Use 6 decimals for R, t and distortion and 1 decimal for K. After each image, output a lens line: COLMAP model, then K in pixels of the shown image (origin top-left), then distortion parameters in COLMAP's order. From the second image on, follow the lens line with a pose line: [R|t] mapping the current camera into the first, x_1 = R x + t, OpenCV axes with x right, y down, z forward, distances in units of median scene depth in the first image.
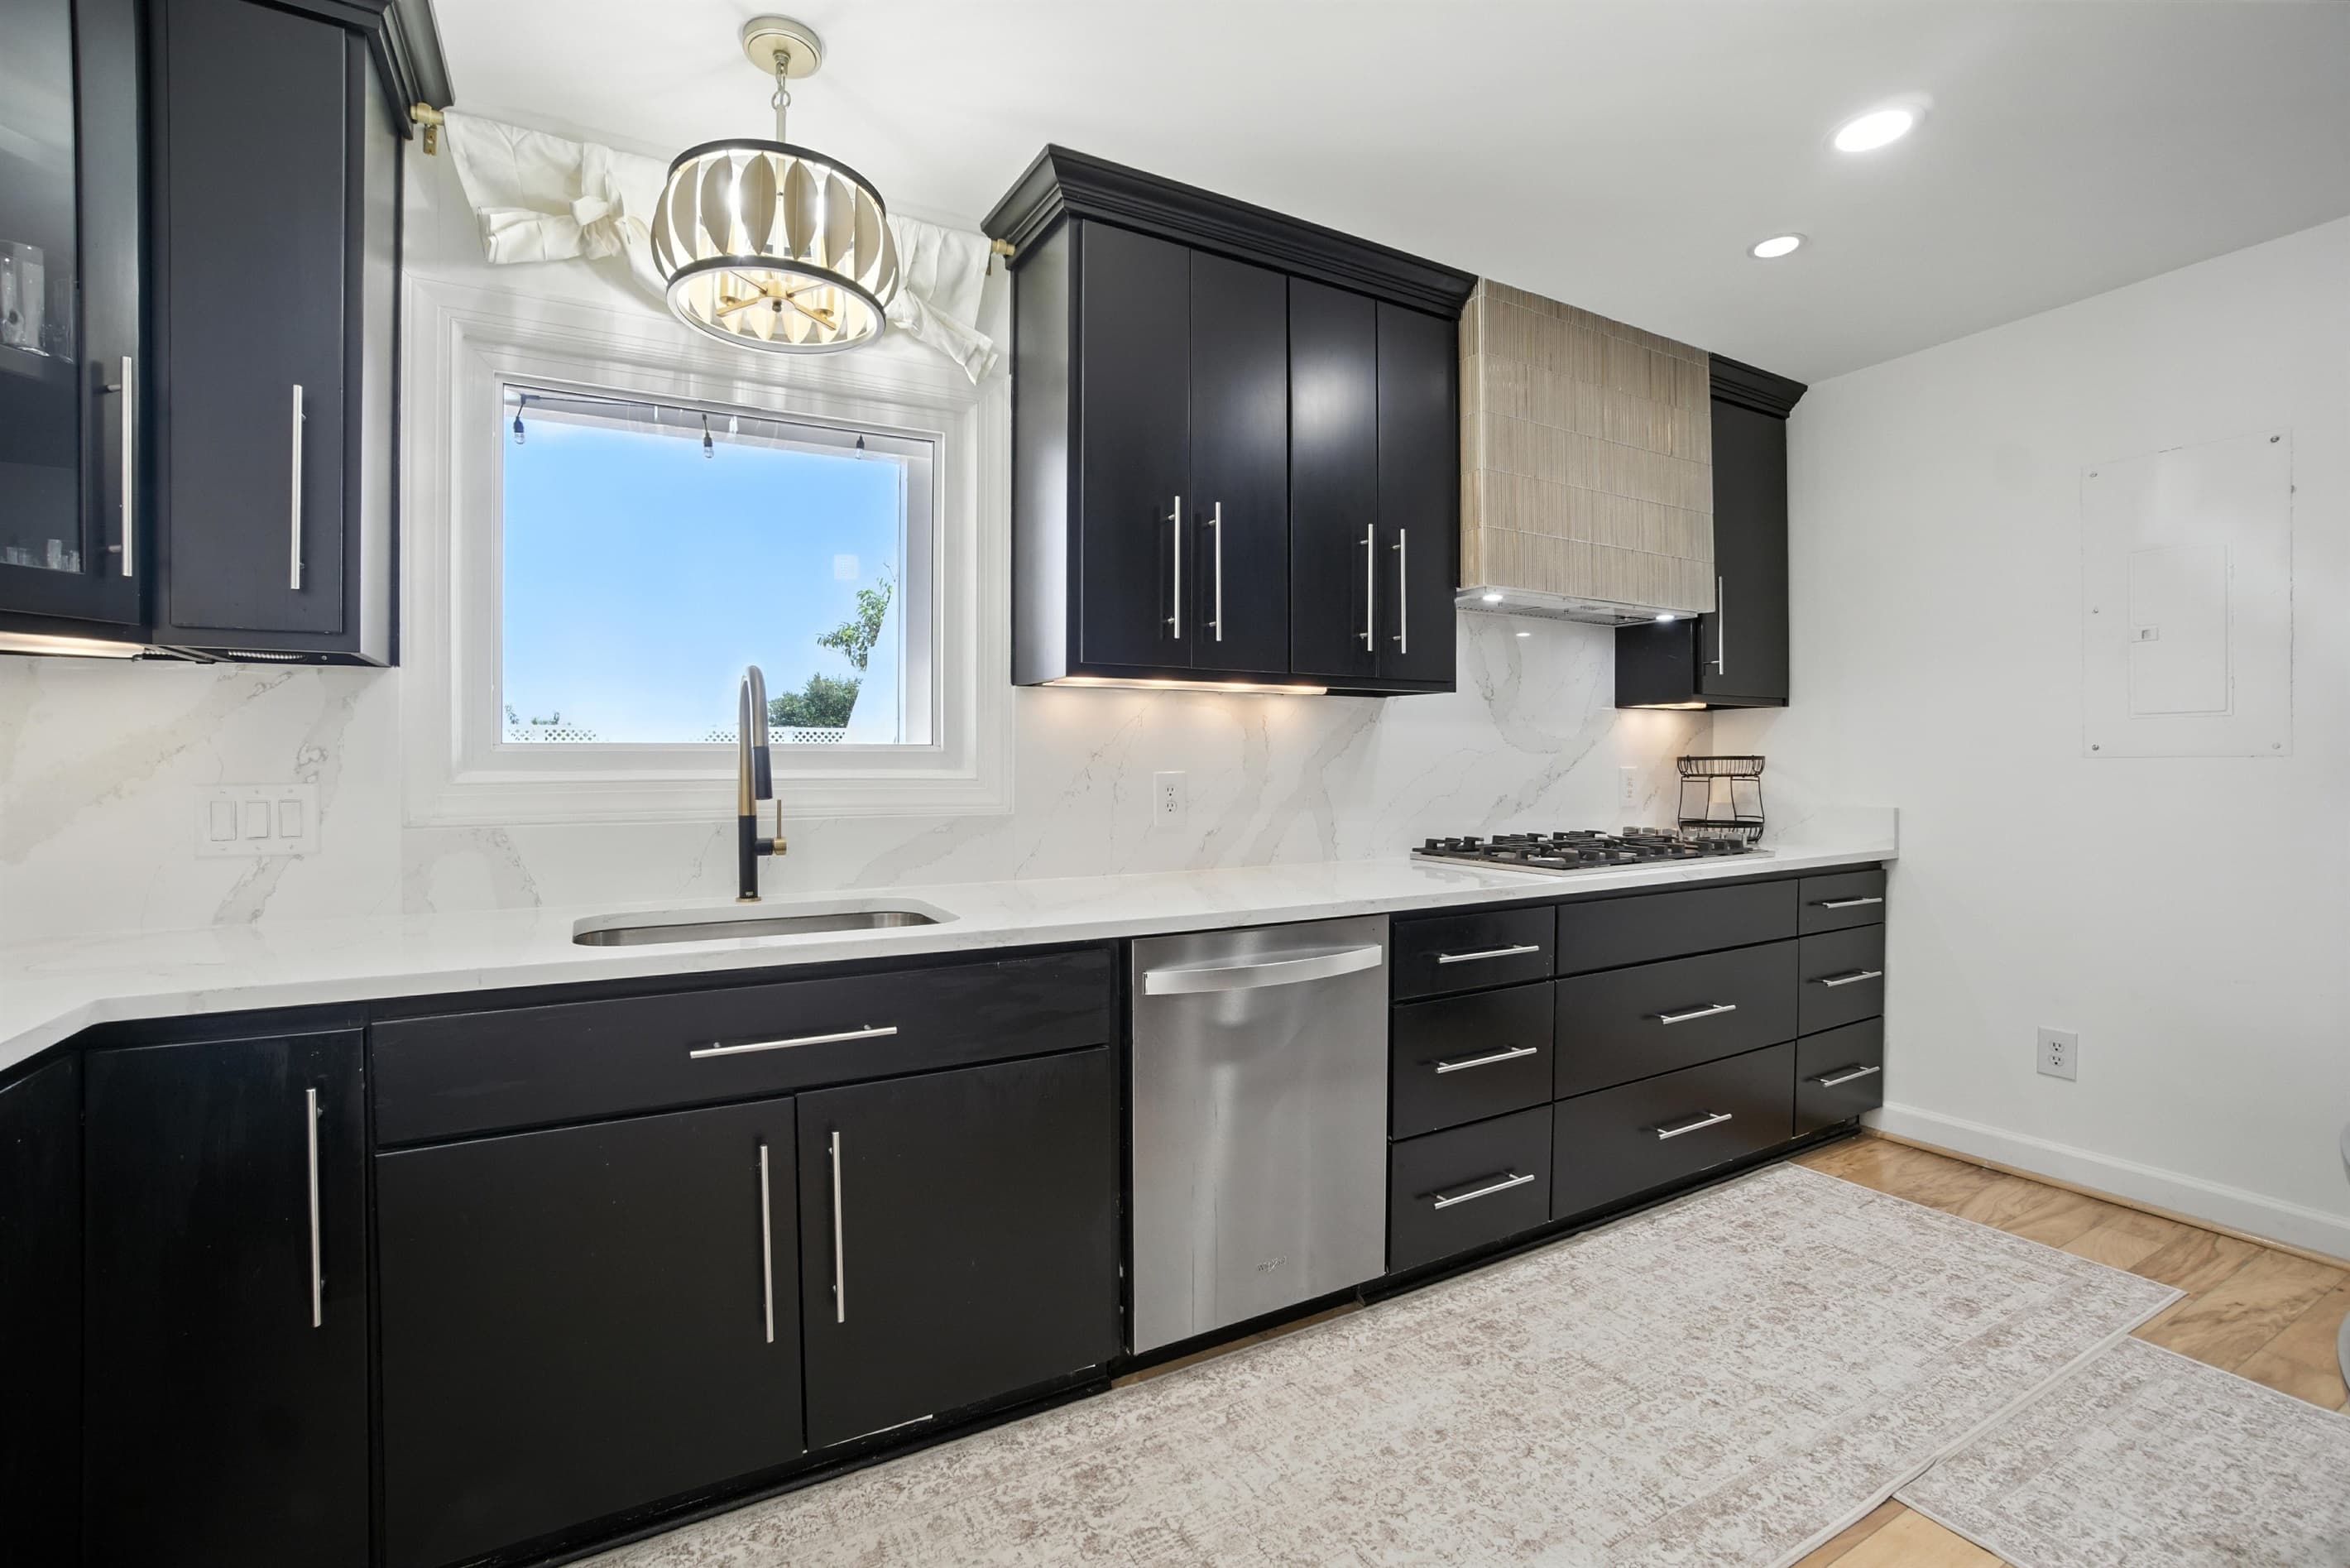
lens RADIAL K [[1040.5, 0, 1123.9], [0, 1040.5, 766.2], [0, 0, 1]] dist [-0.080013, 0.043232]
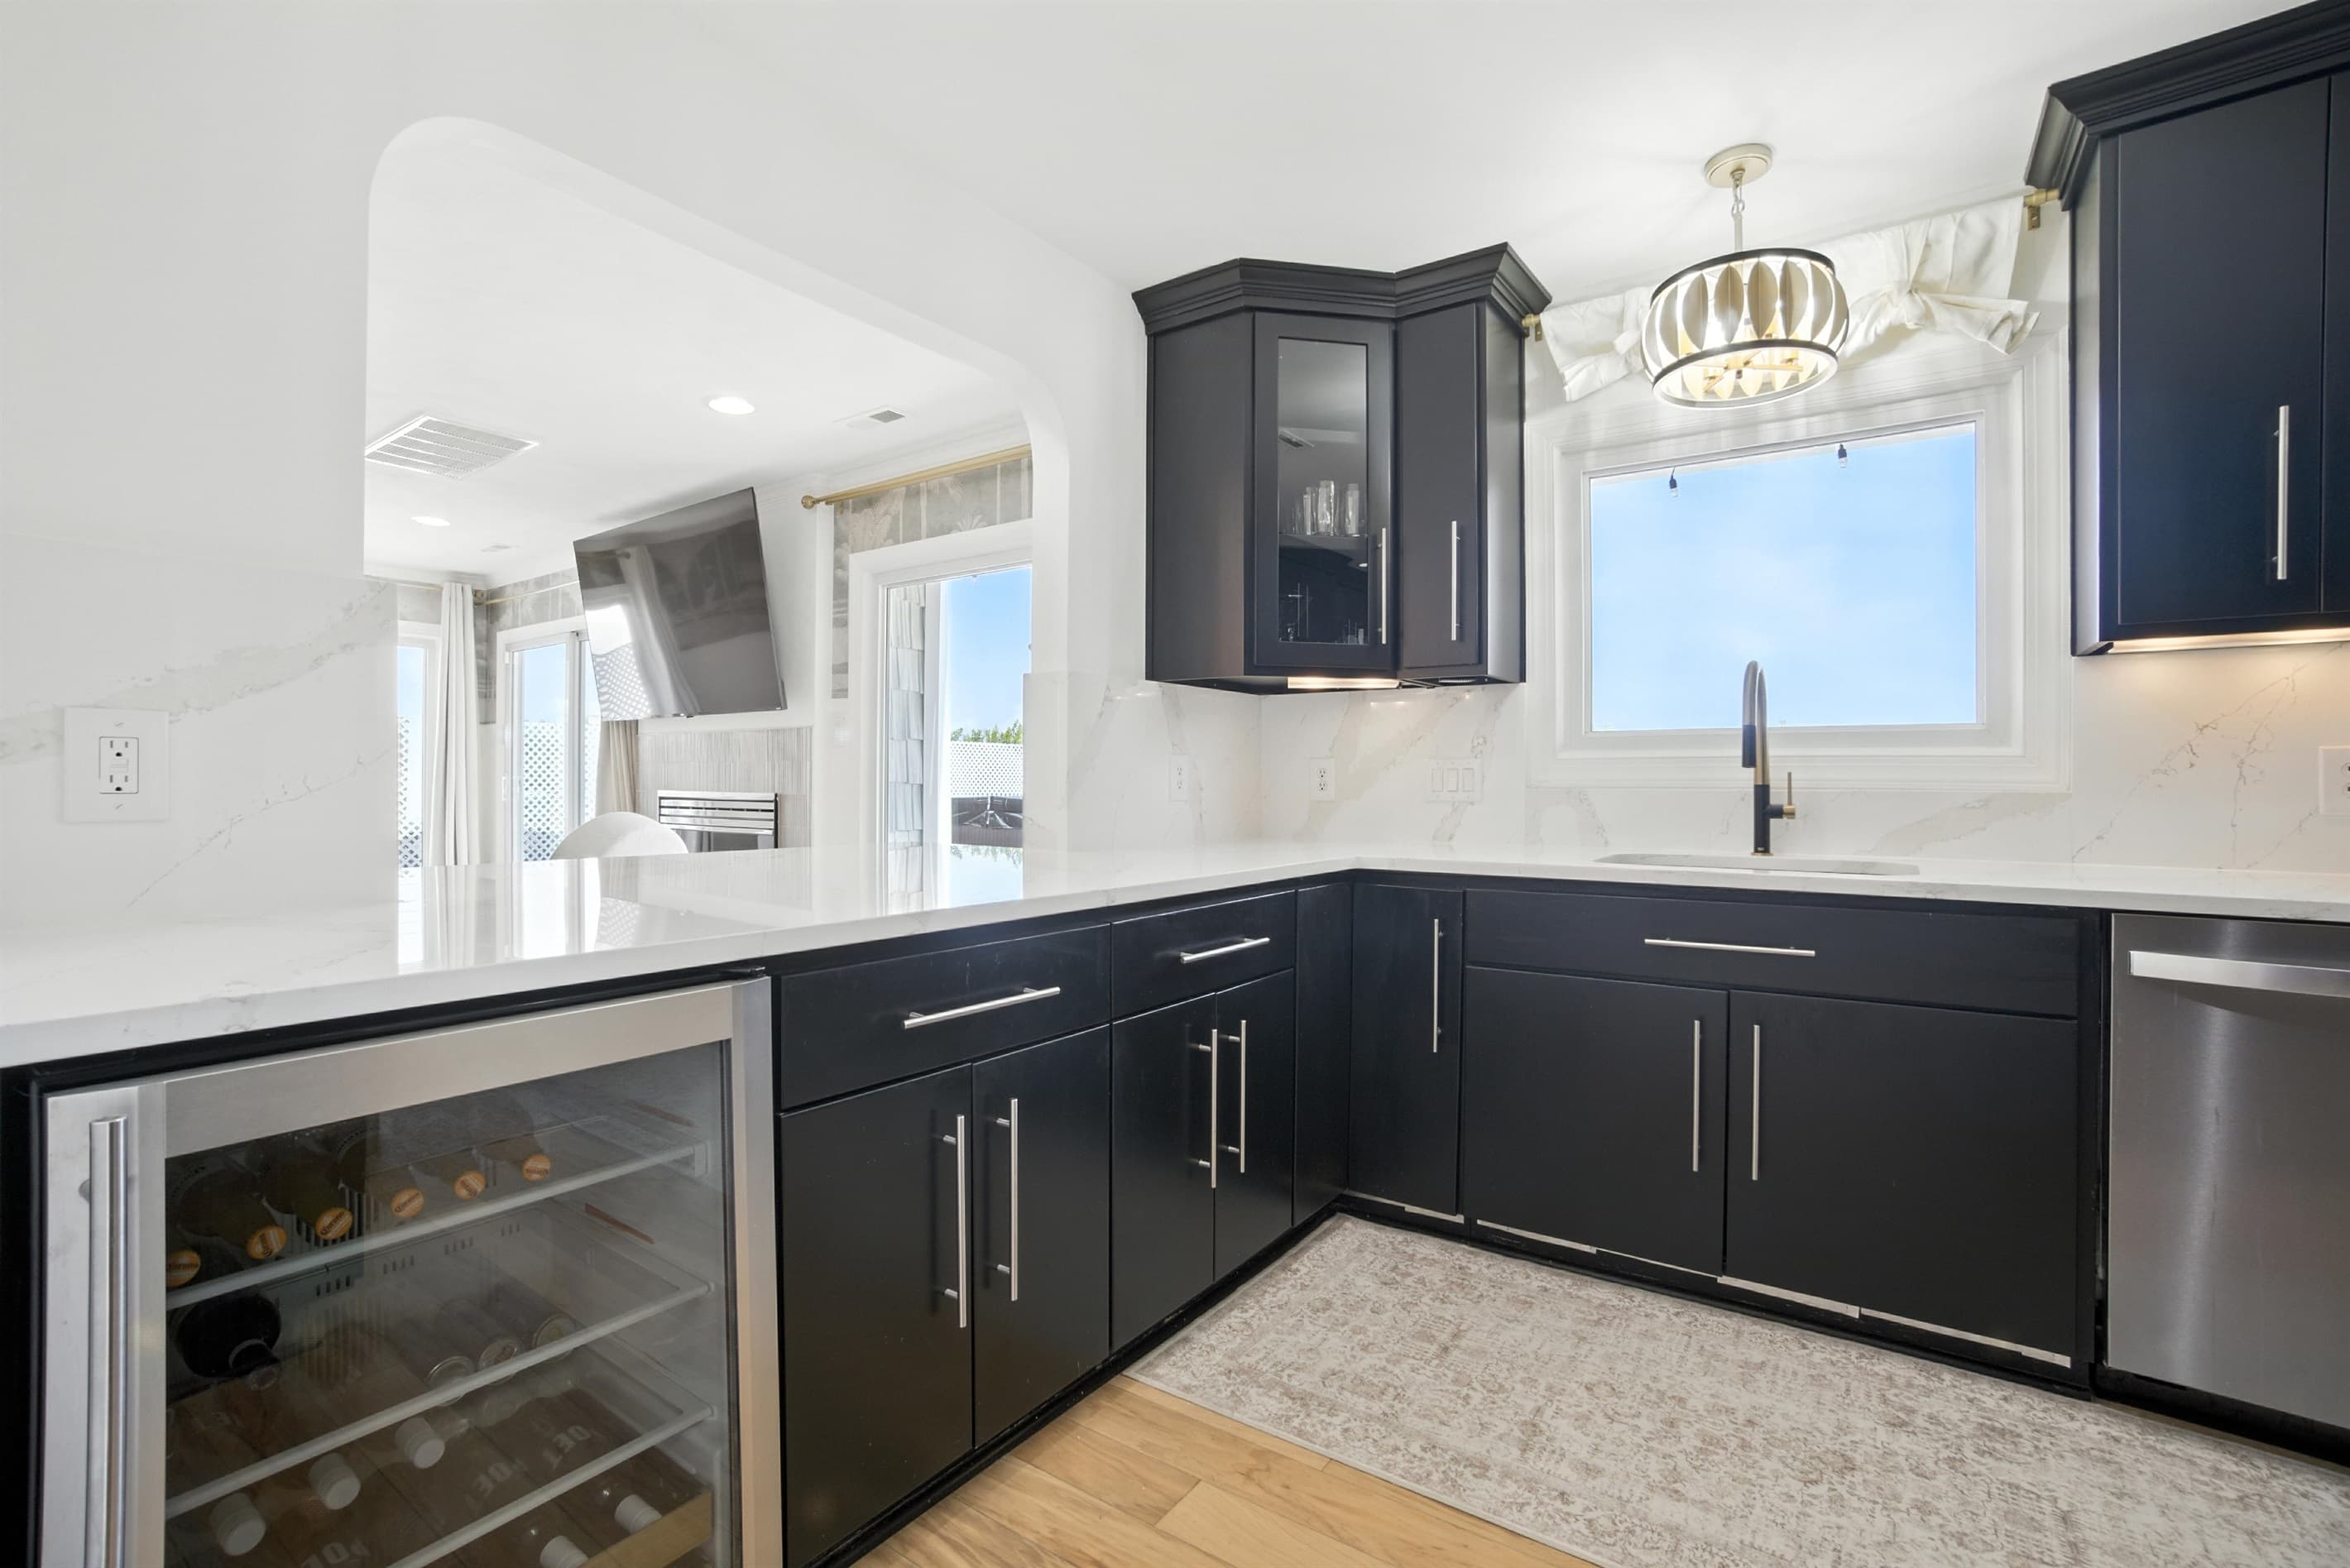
lens RADIAL K [[1070.6, 0, 1185.6], [0, 1070.6, 780.0], [0, 0, 1]] dist [-0.053311, 0.030614]
pose [[0.450075, 0.002496, -0.892987, 0.485575], [-0.010997, 0.999936, -0.002748, 0.058843], [0.892923, 0.011056, 0.450073, -0.181391]]
